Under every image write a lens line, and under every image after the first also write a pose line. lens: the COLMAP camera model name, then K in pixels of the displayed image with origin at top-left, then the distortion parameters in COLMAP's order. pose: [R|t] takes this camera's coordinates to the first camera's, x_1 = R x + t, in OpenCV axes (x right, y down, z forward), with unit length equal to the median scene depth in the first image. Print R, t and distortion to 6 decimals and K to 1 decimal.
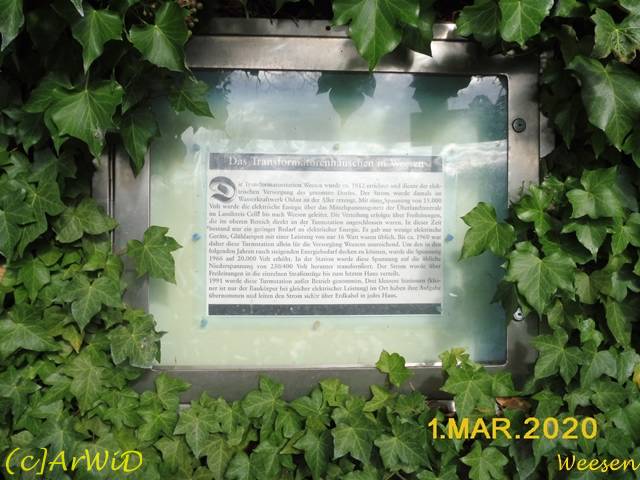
lens RADIAL K [[556.4, 0, 315.5], [0, 556.4, 237.0], [0, 0, 1]] dist [0.005421, 0.000901]
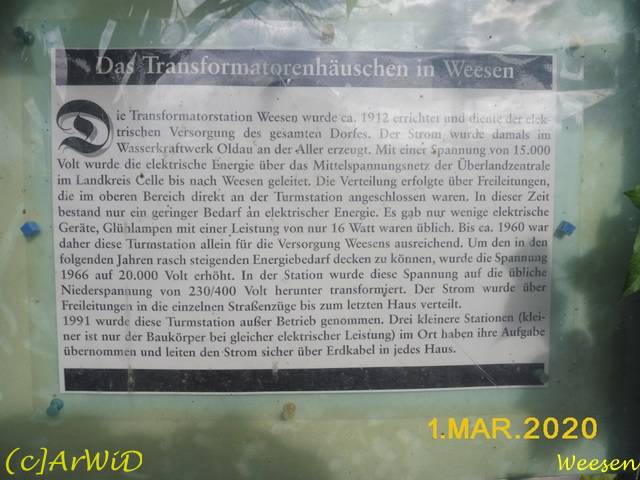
lens RADIAL K [[556.4, 0, 324.4], [0, 556.4, 246.0], [0, 0, 1]] dist [0.005421, 0.000901]
pose [[0.999804, -0.003473, -0.019503, 0.043281], [0.004550, 0.998450, 0.055469, -0.011235], [0.019280, -0.055547, 0.998270, 0.528447]]
